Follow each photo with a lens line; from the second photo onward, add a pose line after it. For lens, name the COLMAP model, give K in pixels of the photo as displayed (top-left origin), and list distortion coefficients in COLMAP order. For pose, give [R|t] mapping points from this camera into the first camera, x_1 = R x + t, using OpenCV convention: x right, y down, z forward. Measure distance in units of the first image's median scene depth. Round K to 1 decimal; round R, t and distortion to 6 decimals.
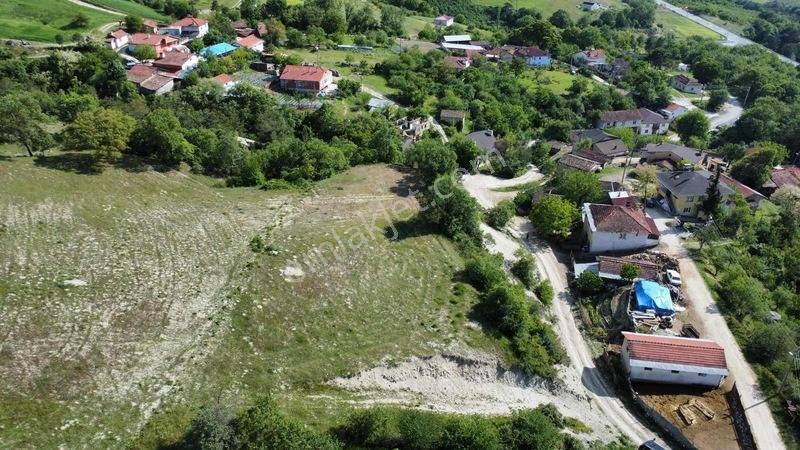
lens RADIAL K [[574.4, 0, 398.3], [0, 574.4, 223.4], [0, 0, 1]] dist [-0.025351, -0.011355]
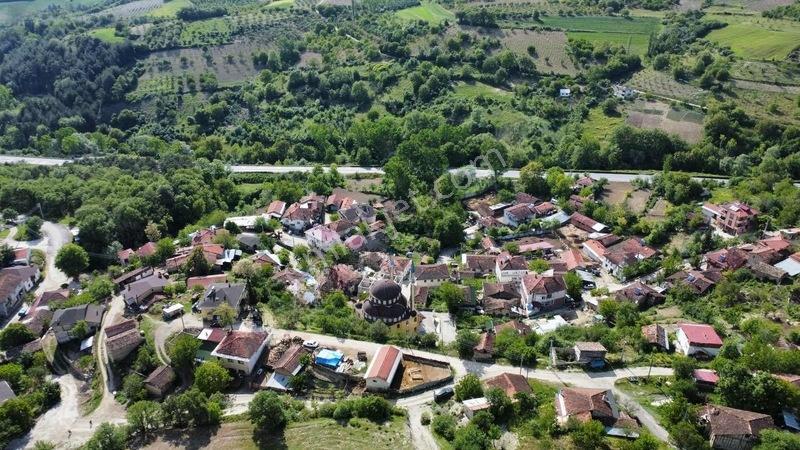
lens RADIAL K [[574.4, 0, 398.3], [0, 574.4, 223.4], [0, 0, 1]] dist [-0.025351, -0.011355]
pose [[0.105512, -0.458603, 0.882355, -0.909689], [0.491801, 0.795262, 0.354528, -0.737948], [-0.864291, 0.396536, 0.309451, 0.141287]]
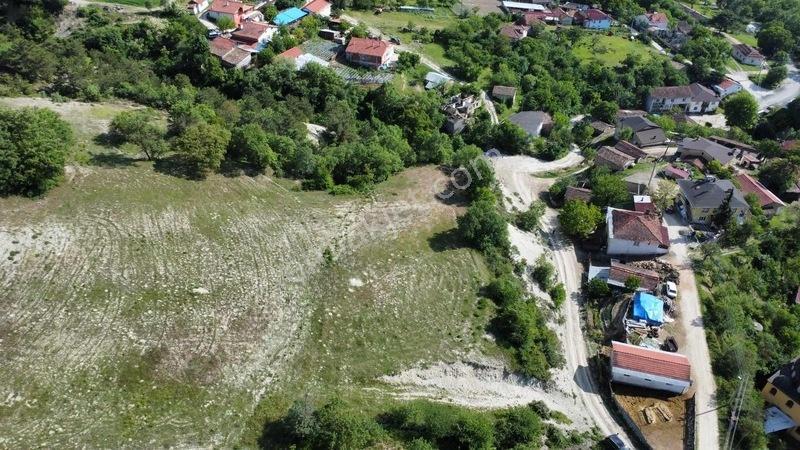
lens RADIAL K [[574.4, 0, 398.3], [0, 574.4, 223.4], [0, 0, 1]] dist [-0.025351, -0.011355]
pose [[0.994039, 0.067212, -0.085846, 0.015370], [-0.053756, 0.987159, 0.150425, -0.212597], [0.094854, -0.144914, 0.984887, -0.222282]]
